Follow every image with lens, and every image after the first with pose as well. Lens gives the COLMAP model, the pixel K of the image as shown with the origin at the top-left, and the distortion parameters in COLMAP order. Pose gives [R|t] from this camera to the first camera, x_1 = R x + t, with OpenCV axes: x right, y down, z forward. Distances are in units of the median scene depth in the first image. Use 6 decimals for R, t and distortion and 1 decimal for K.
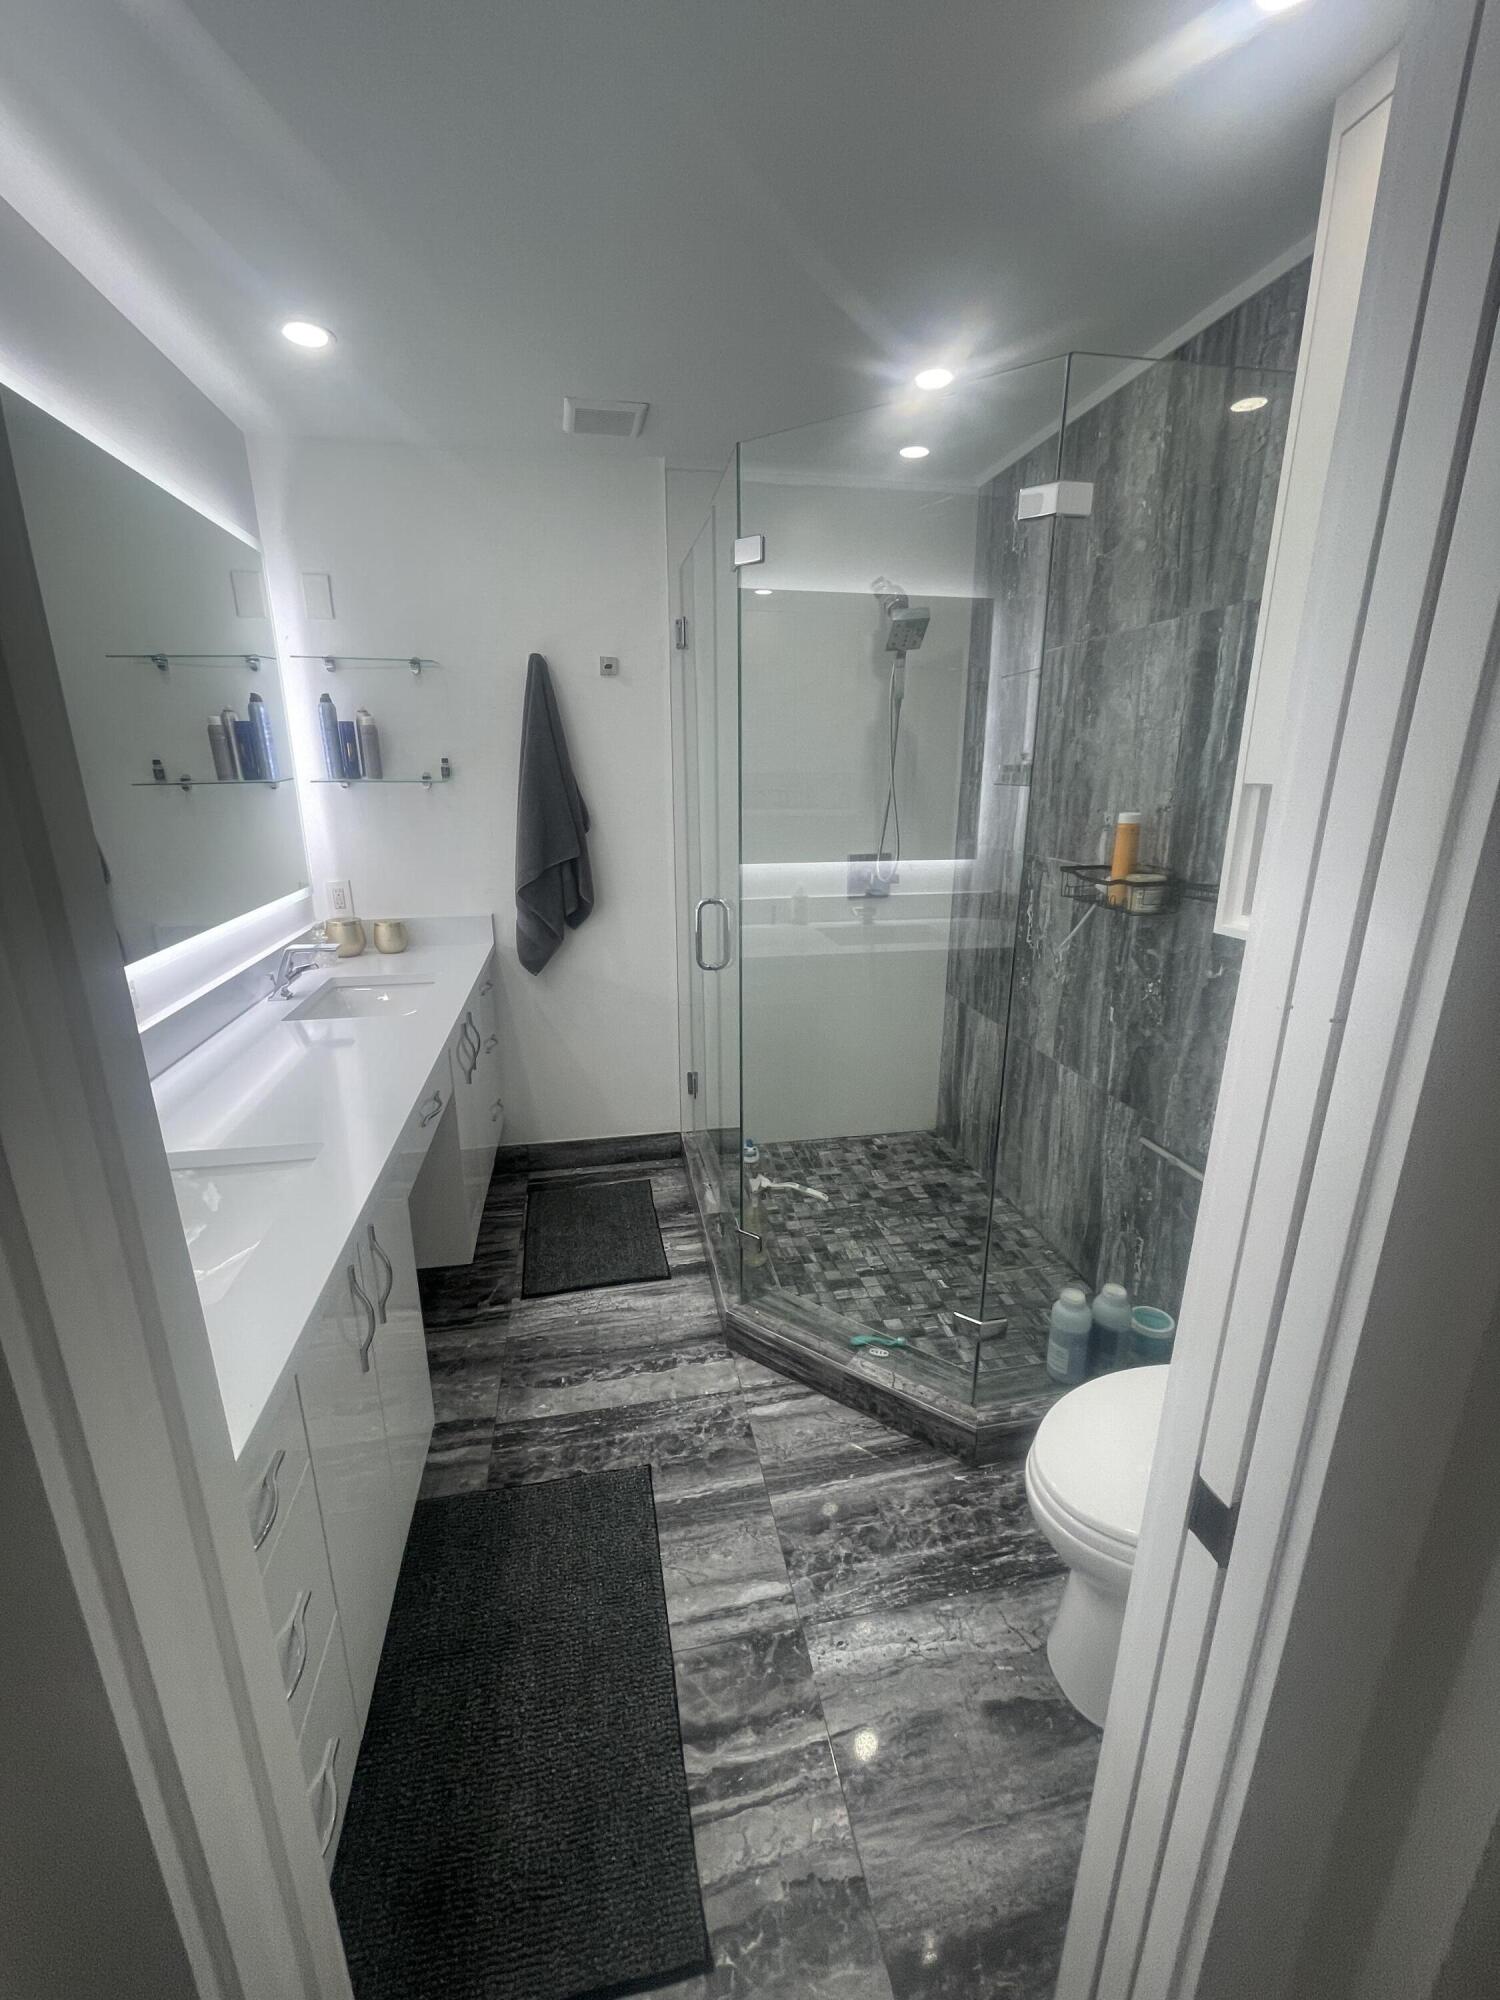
lens RADIAL K [[807.8, 0, 758.3], [0, 807.8, 998.0], [0, 0, 1]] dist [-0.023333, 0.000002]
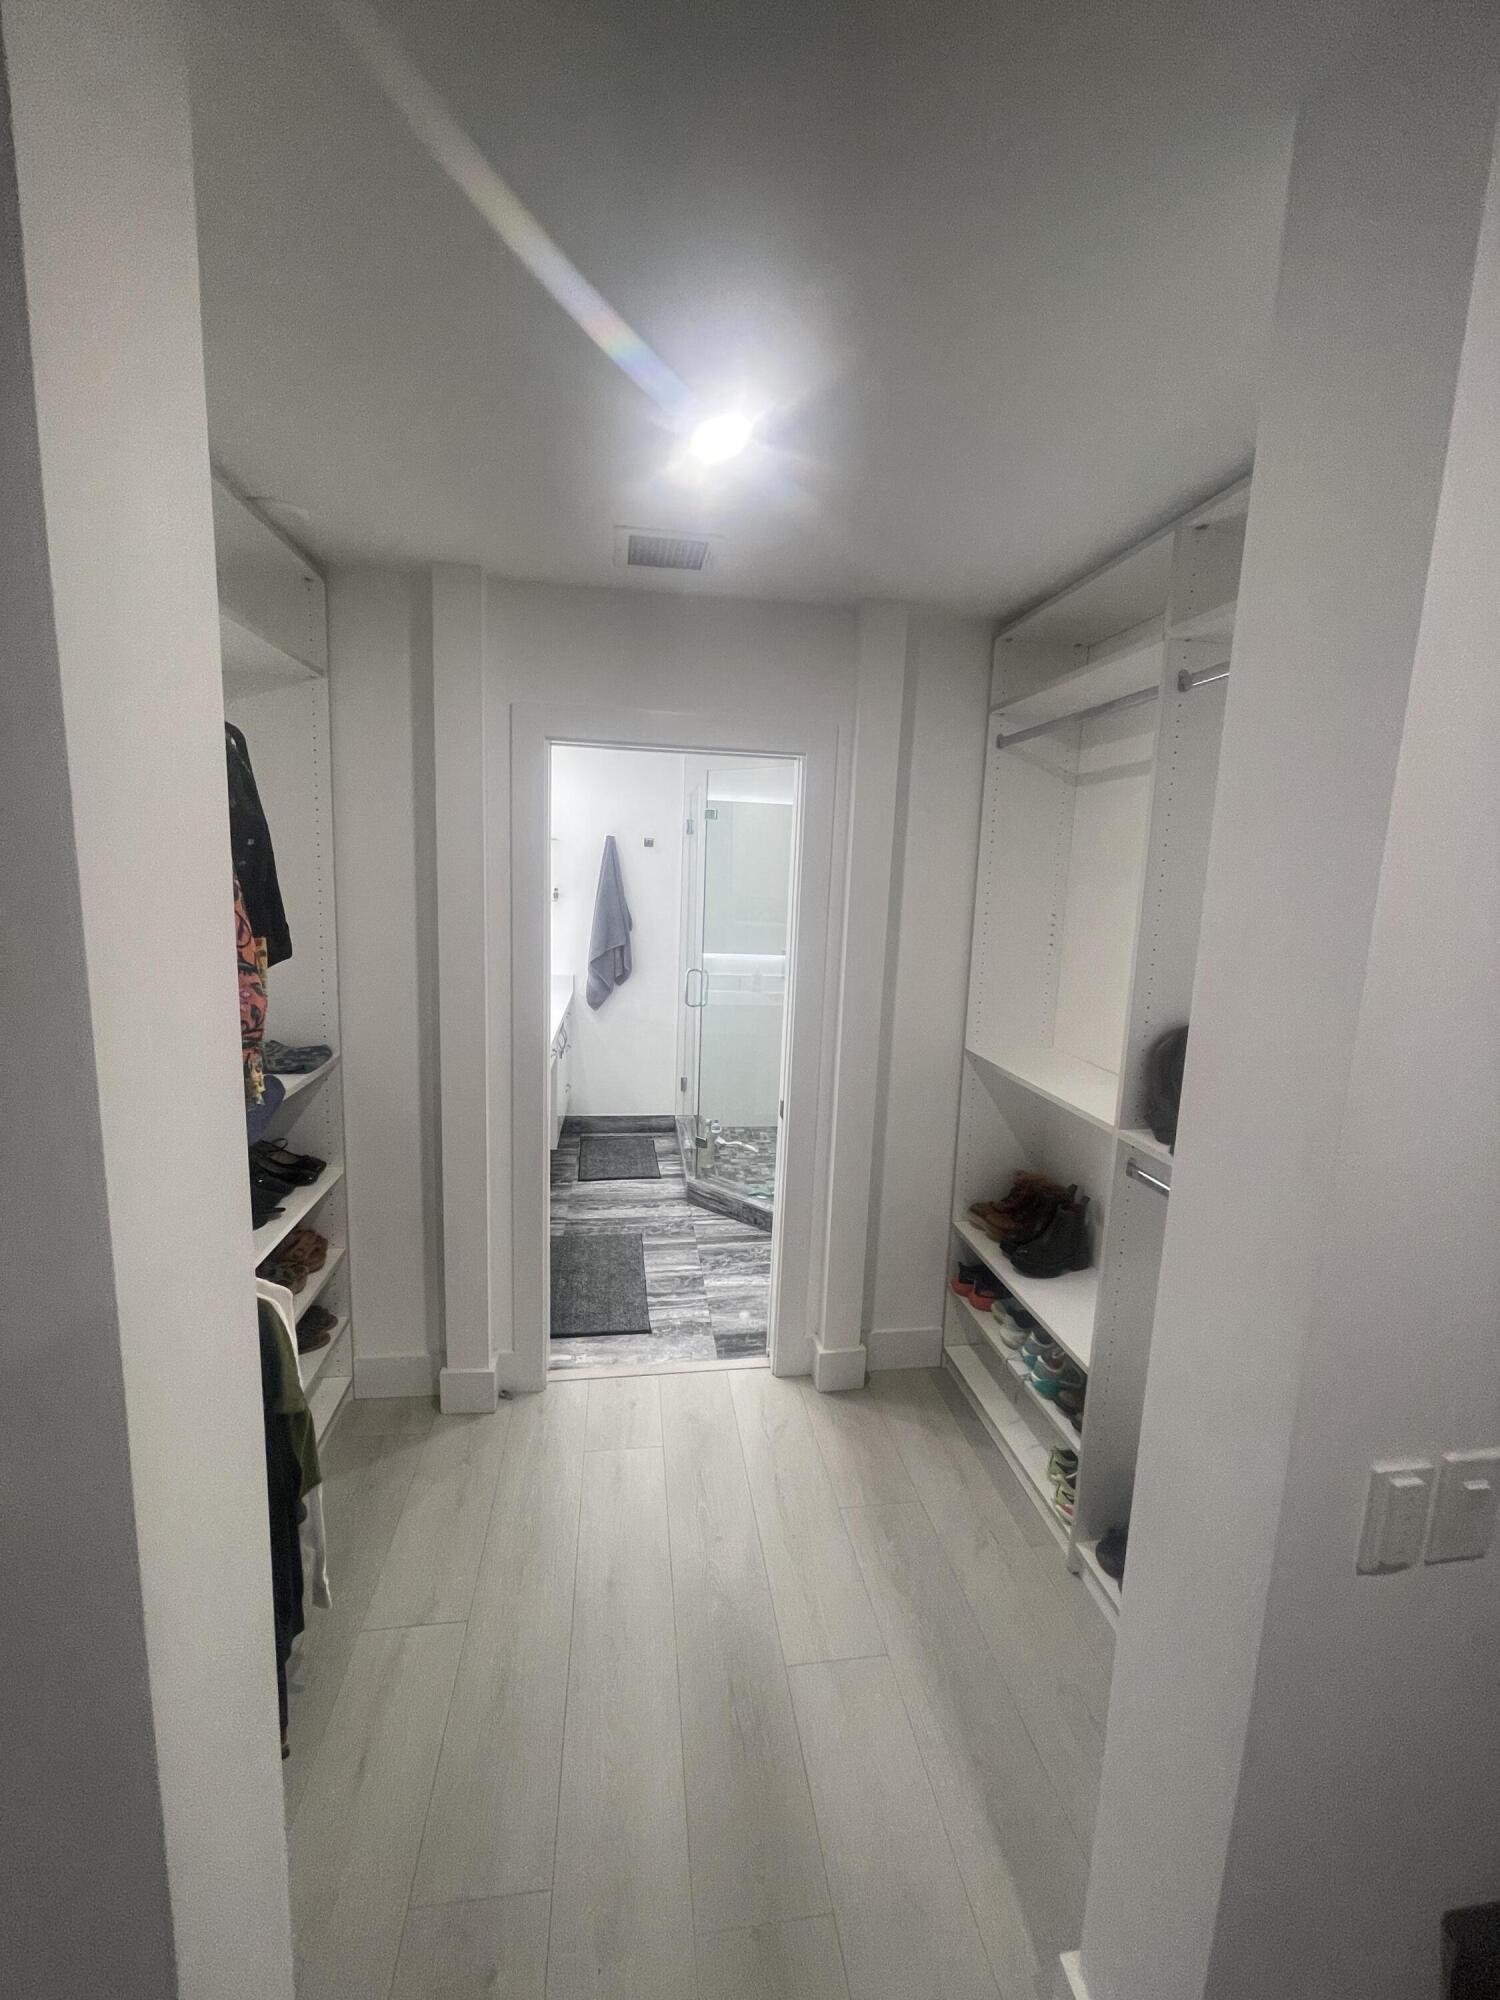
lens RADIAL K [[807.8, 0, 758.3], [0, 807.8, 998.0], [0, 0, 1]] dist [-0.023333, 0.000002]
pose [[0.998407, 0.042994, -0.036530, 0.156449], [-0.047345, 0.990635, -0.128064, 0.173097], [0.030682, 0.129590, 0.991093, -0.821854]]
